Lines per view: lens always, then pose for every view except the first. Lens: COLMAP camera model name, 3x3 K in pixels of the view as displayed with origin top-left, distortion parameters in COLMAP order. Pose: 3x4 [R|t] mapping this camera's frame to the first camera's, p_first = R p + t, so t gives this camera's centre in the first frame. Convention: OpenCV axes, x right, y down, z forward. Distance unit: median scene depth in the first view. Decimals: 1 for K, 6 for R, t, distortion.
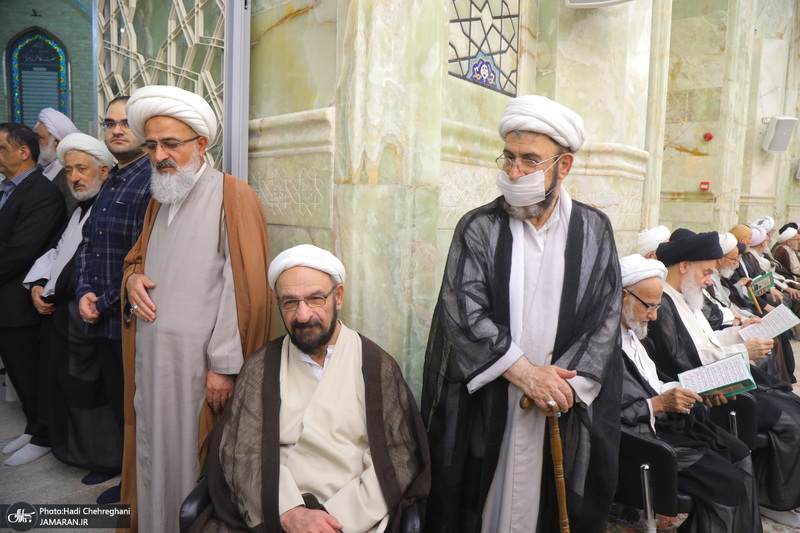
lens RADIAL K [[562.6, 0, 400.8], [0, 562.6, 268.3], [0, 0, 1]] dist [-0.117854, 0.069856]
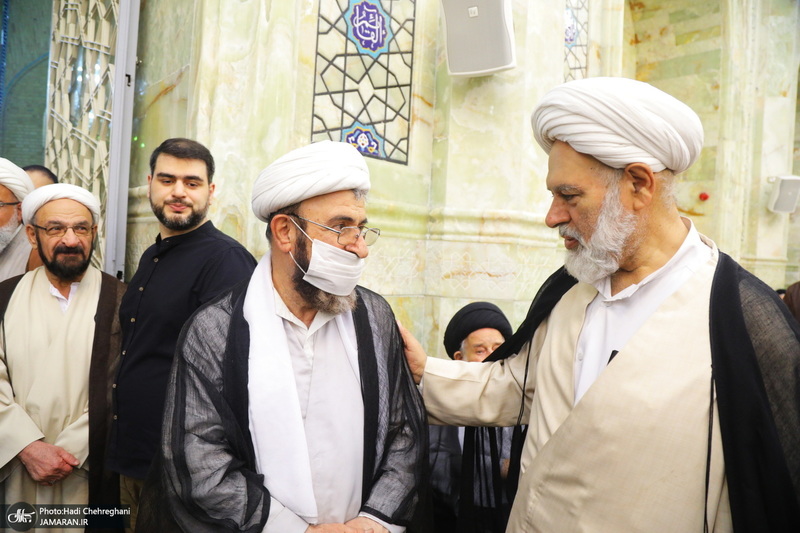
lens RADIAL K [[562.6, 0, 395.0], [0, 562.6, 266.1], [0, 0, 1]] dist [-0.117854, 0.069856]
pose [[0.995084, 0.024646, -0.095924, 0.283552], [-0.033442, 0.995271, -0.091201, -0.032273], [0.093222, 0.093961, 0.991202, 0.011701]]
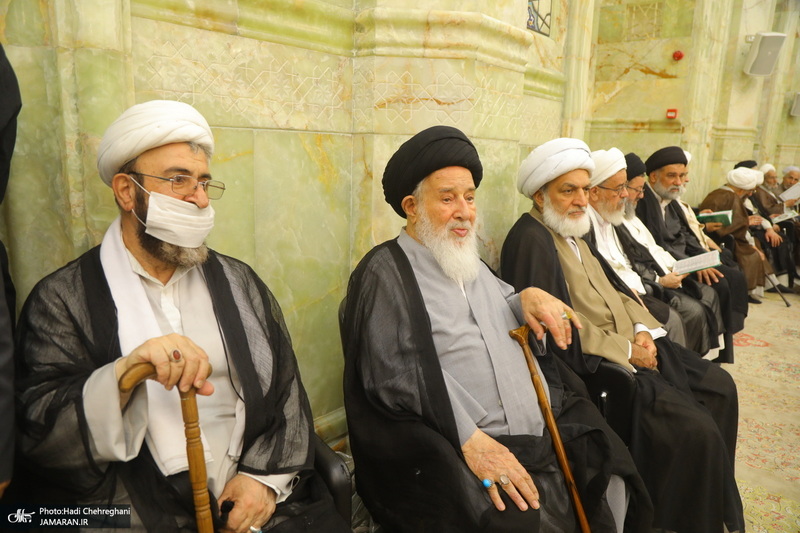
lens RADIAL K [[562.6, 0, 396.0], [0, 562.6, 274.9], [0, 0, 1]] dist [-0.117854, 0.069856]
pose [[0.999970, 0.003437, -0.007001, 0.305435], [-0.002694, 0.994617, 0.103584, 0.038056], [0.007319, -0.103562, 0.994596, 0.260807]]
